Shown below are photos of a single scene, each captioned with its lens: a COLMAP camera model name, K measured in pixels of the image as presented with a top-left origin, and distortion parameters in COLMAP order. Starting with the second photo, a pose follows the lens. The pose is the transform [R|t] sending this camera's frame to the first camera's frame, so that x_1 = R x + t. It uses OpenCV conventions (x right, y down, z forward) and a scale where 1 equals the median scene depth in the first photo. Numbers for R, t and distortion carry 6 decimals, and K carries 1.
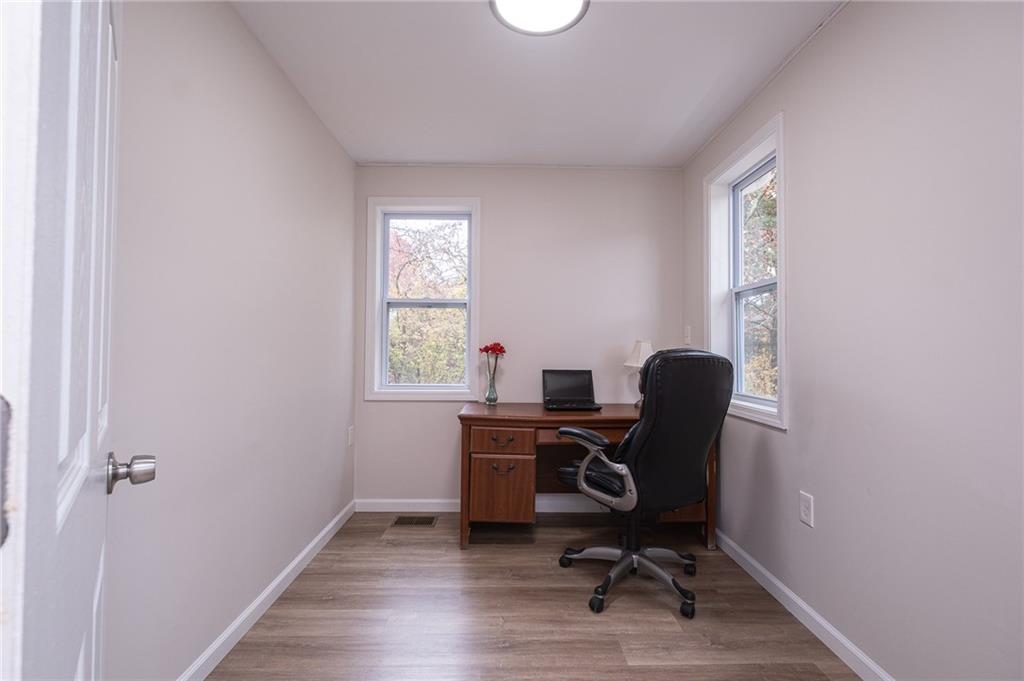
lens RADIAL K [[444.7, 0, 512.9], [0, 444.7, 342.1], [0, 0, 1]] dist [-0.005548, 0.000153]
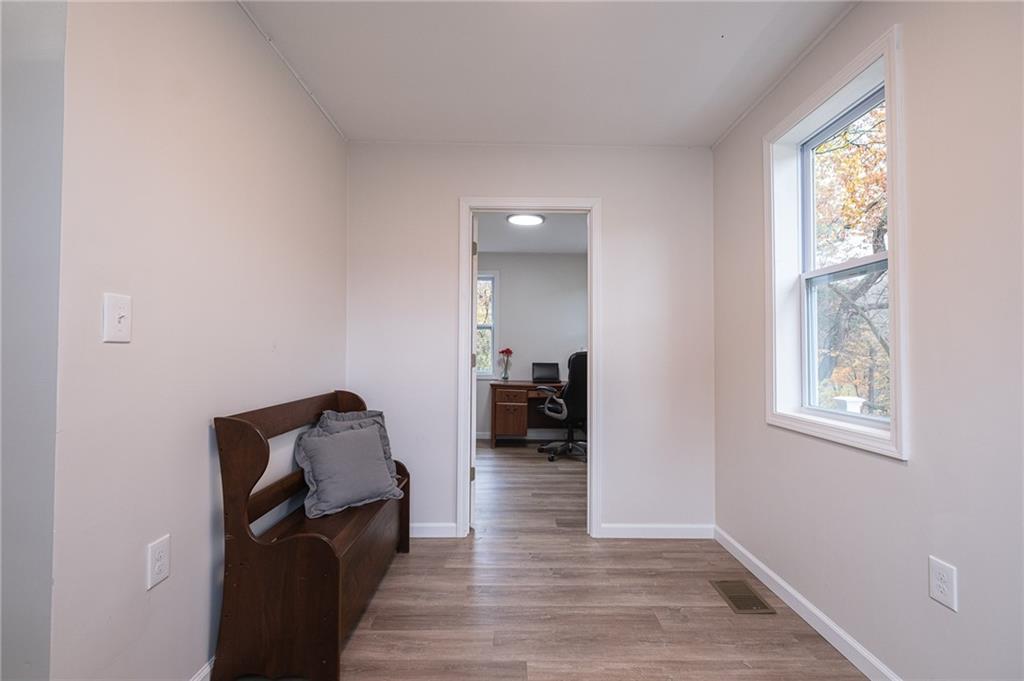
lens RADIAL K [[444.7, 0, 512.9], [0, 444.7, 342.1], [0, 0, 1]] dist [-0.005548, 0.000153]
pose [[0.999811, -0.004370, -0.018958, 0.020509], [0.004182, 0.999942, -0.009921, -0.006634], [0.019000, 0.009839, 0.999771, -0.912432]]
